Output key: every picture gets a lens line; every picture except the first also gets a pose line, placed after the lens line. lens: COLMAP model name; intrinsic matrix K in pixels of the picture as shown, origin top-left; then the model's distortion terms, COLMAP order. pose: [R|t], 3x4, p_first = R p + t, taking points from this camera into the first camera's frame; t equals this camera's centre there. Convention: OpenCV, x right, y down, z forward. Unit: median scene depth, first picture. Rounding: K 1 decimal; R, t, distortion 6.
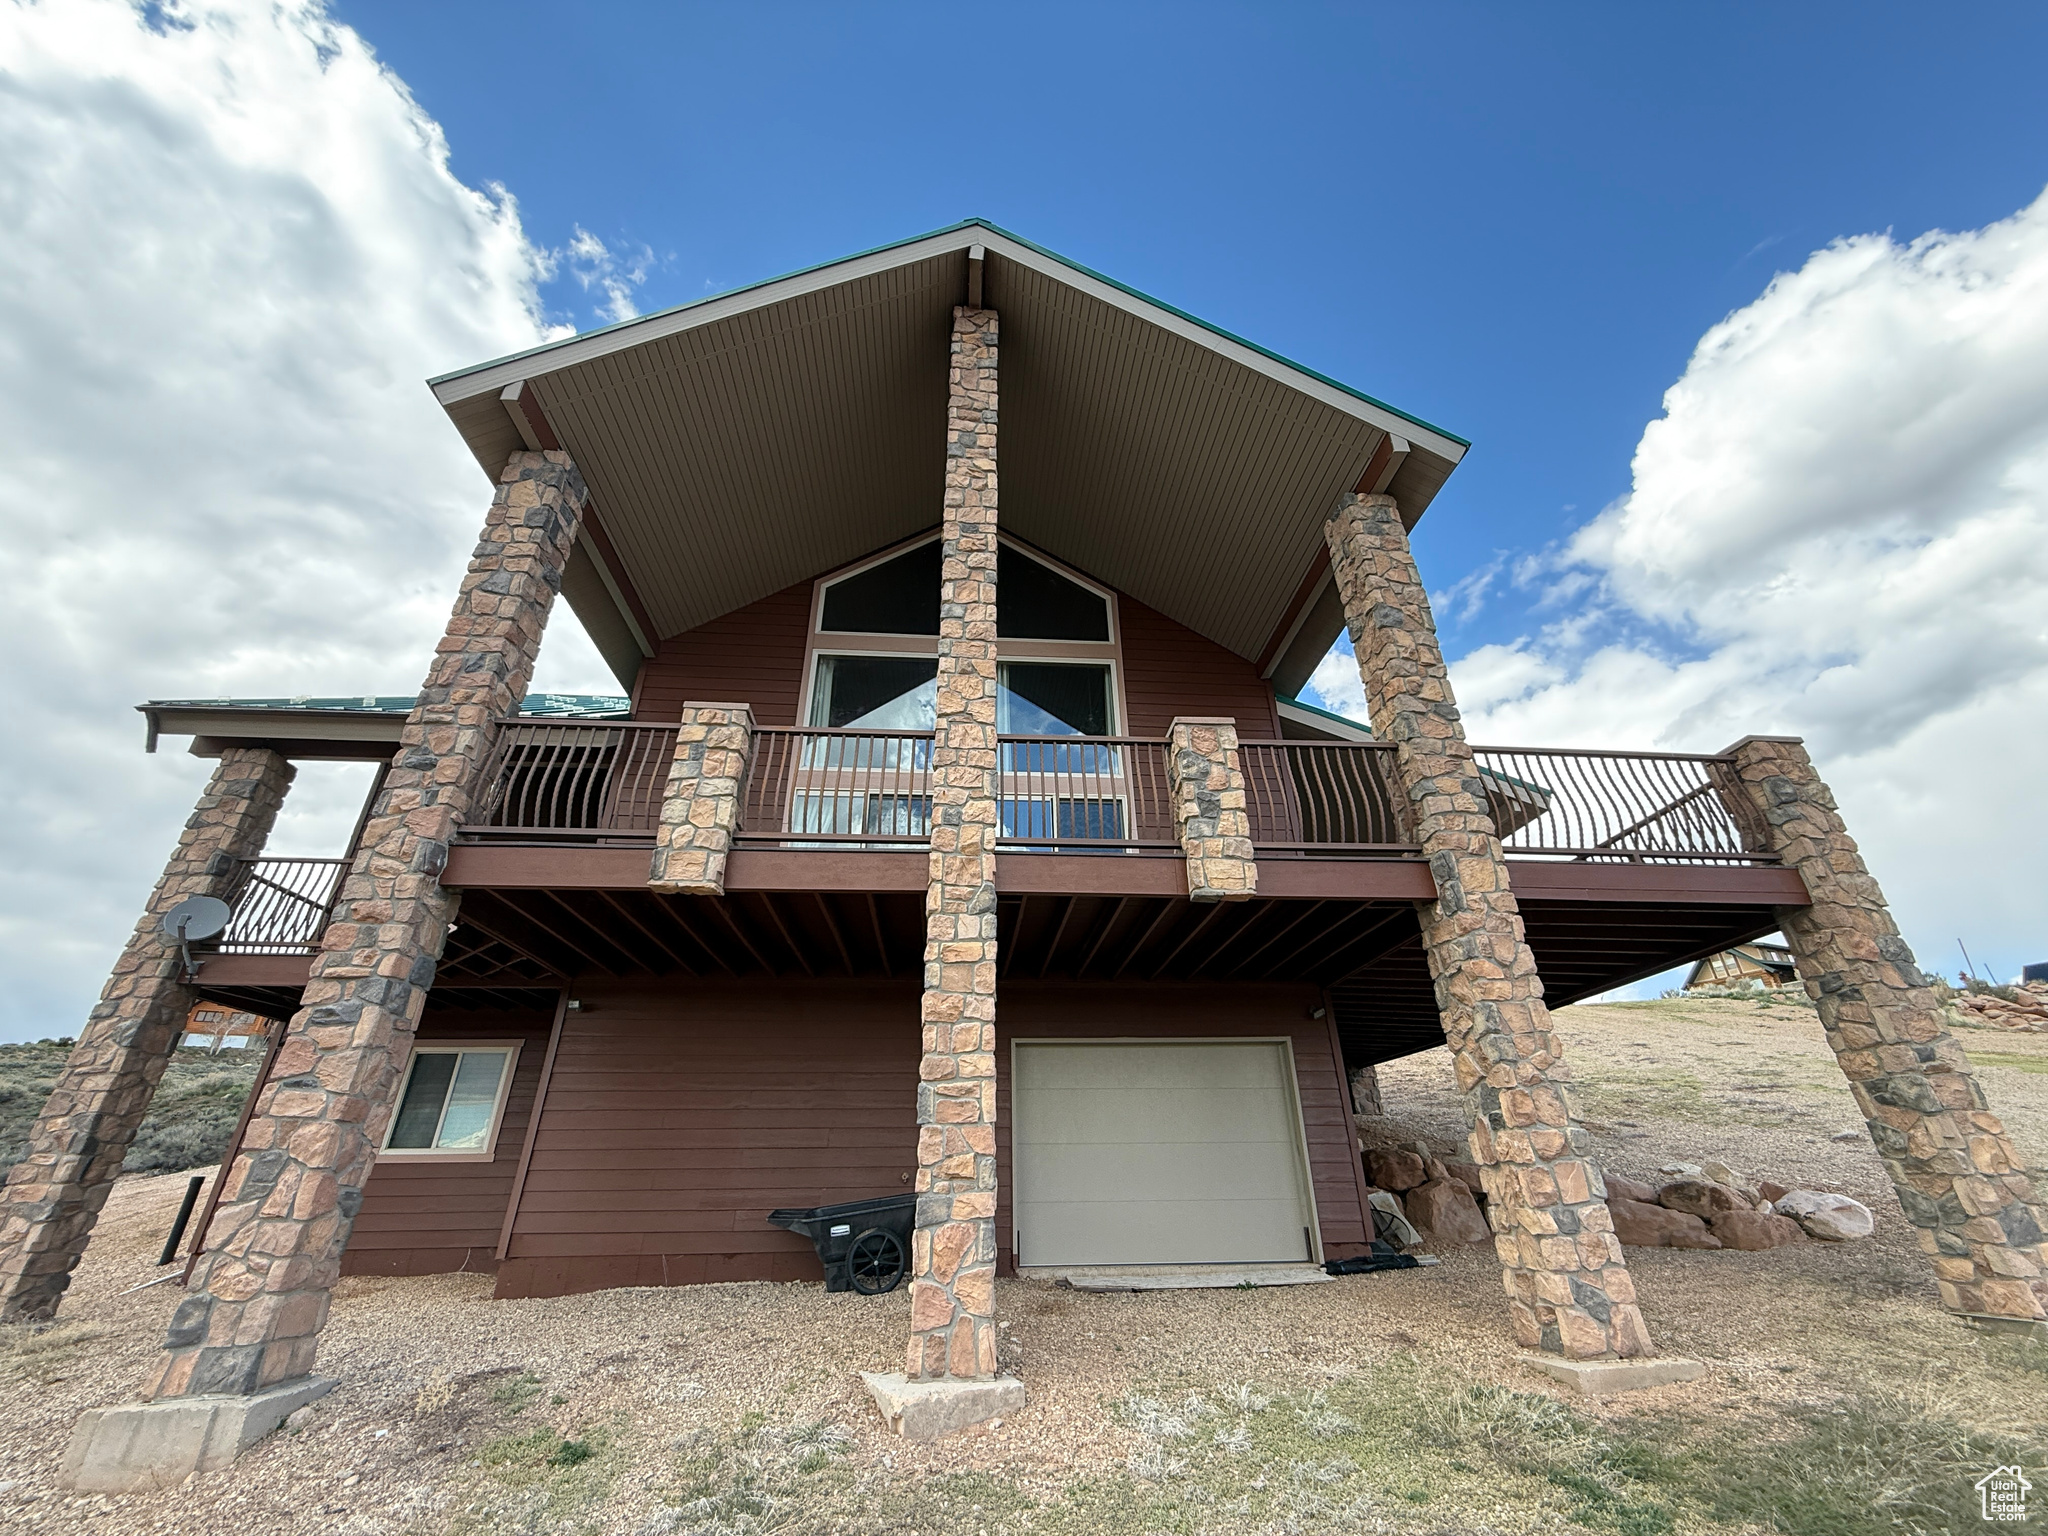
lens RADIAL K [[818.7, 0, 1019.5], [0, 818.7, 763.8], [0, 0, 1]] dist [0.000355, -0.000125]
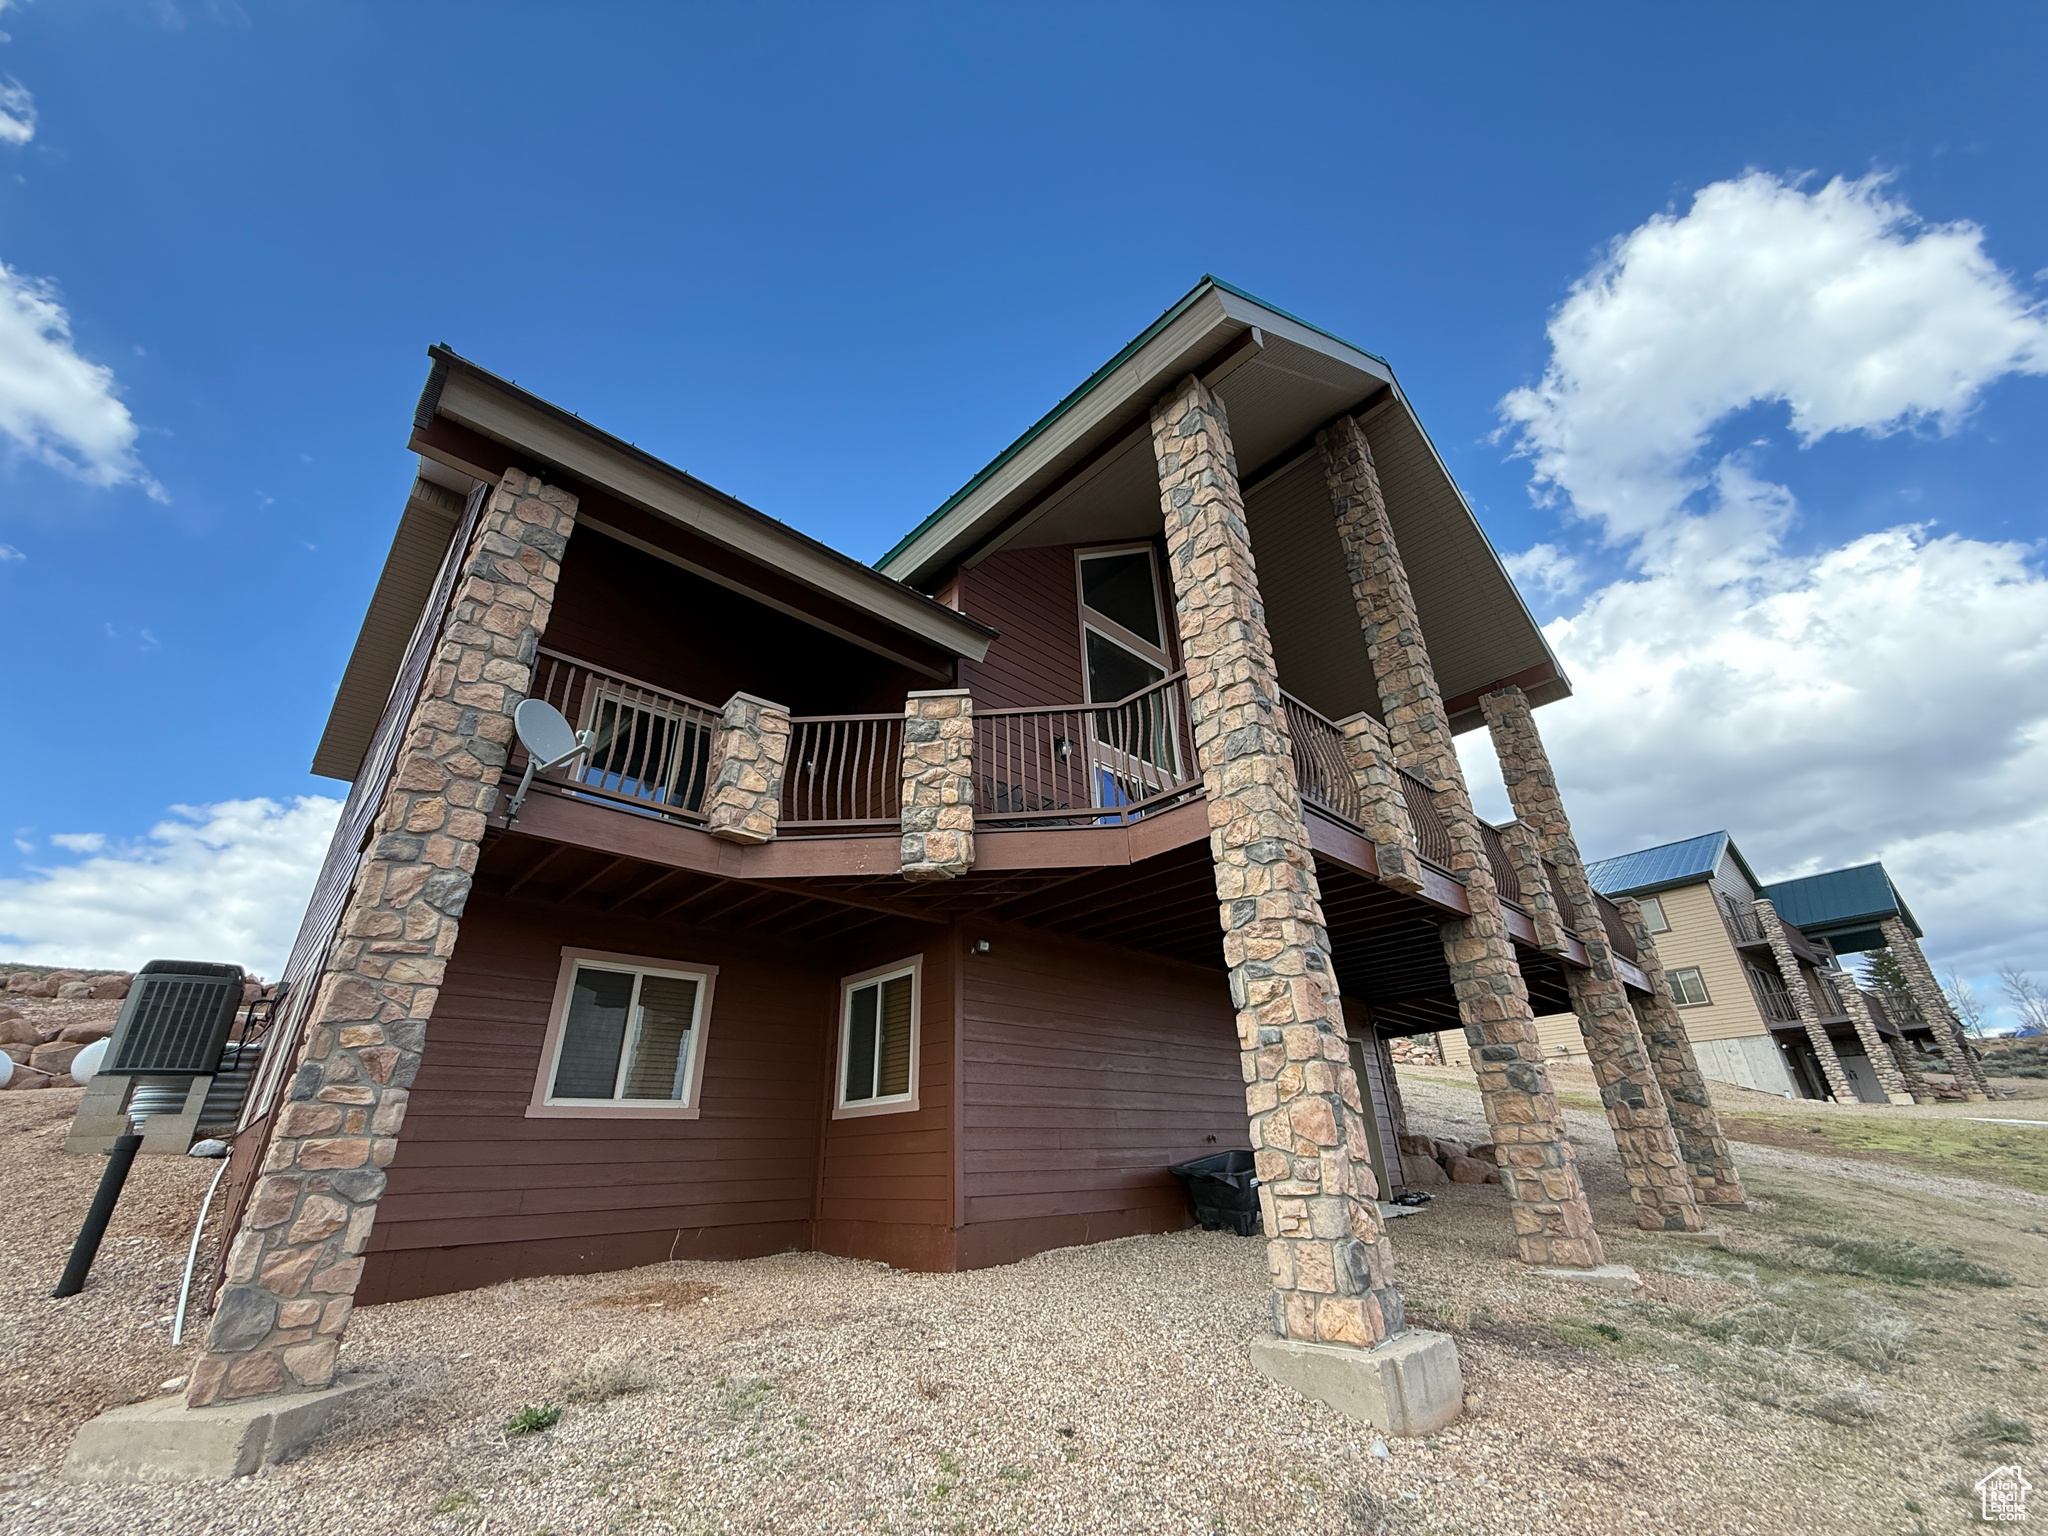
lens RADIAL K [[818.7, 0, 1023.1], [0, 818.7, 768.2], [0, 0, 1]] dist [0.000355, -0.000125]
pose [[0.780087, 0.262702, 0.567849, -1.370587], [-0.275188, 0.959144, -0.065683, 0.196914], [-0.561904, -0.105026, 0.820508, 0.333248]]
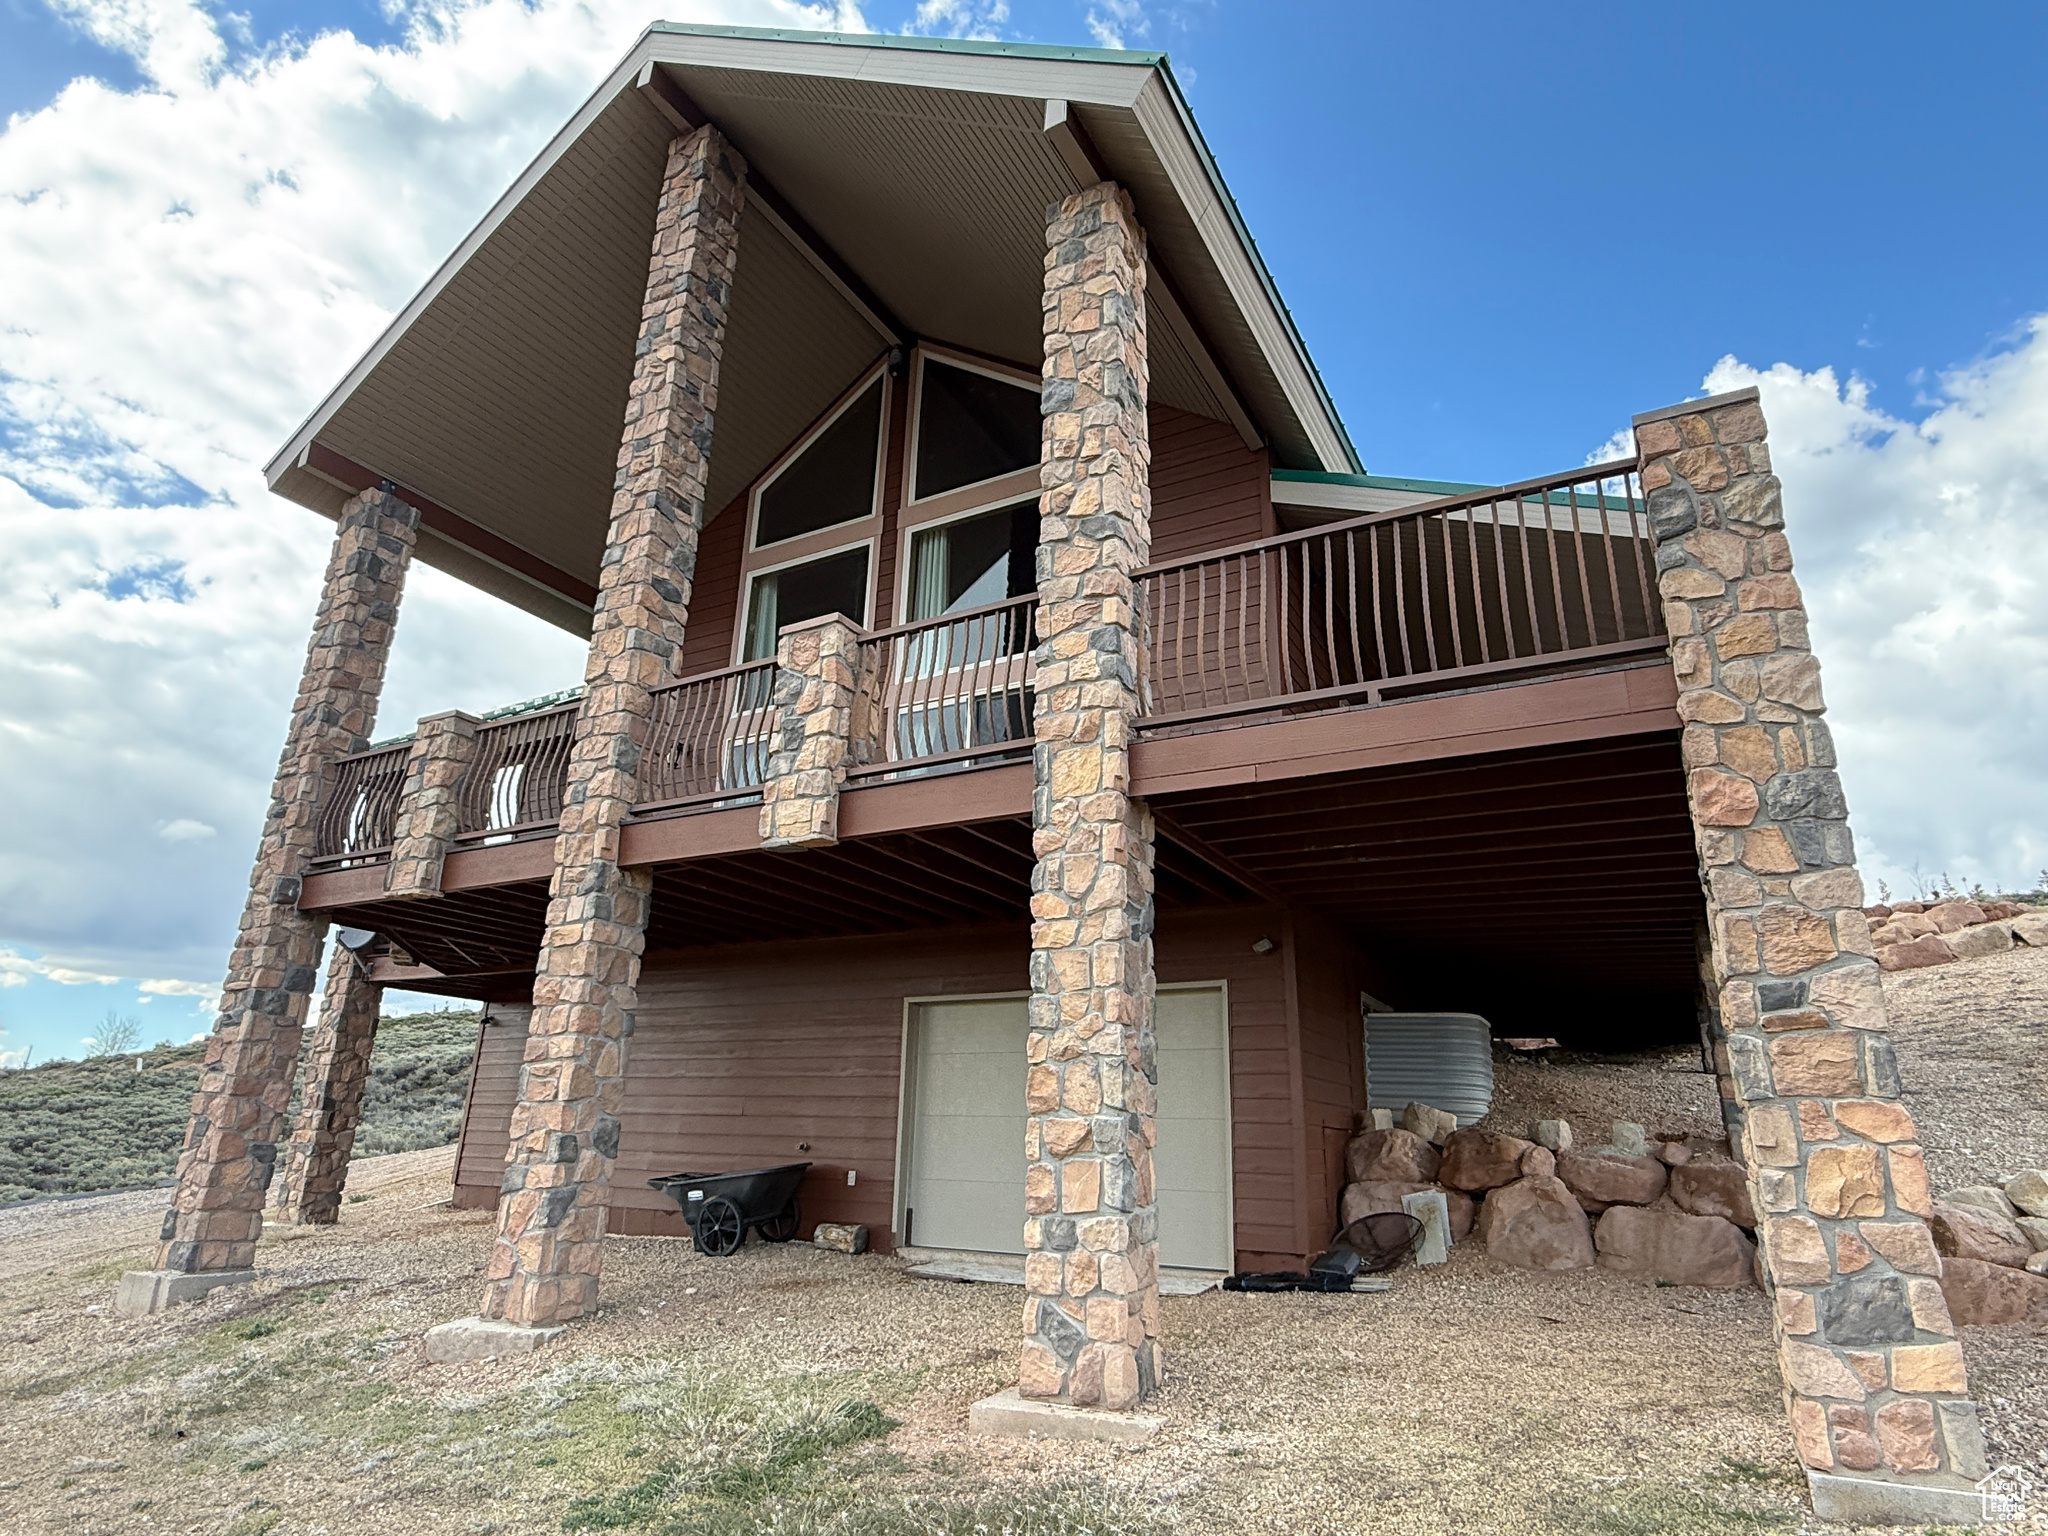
lens RADIAL K [[1143.1, 0, 1018.1], [0, 1143.1, 764.1], [0, 0, 1]] dist [-0.001790, 0.002795]
pose [[0.827548, -0.147254, -0.541739, 1.019159], [0.228430, 0.969813, 0.085333, 0.032516], [0.512820, -0.194366, 0.836204, 0.148446]]
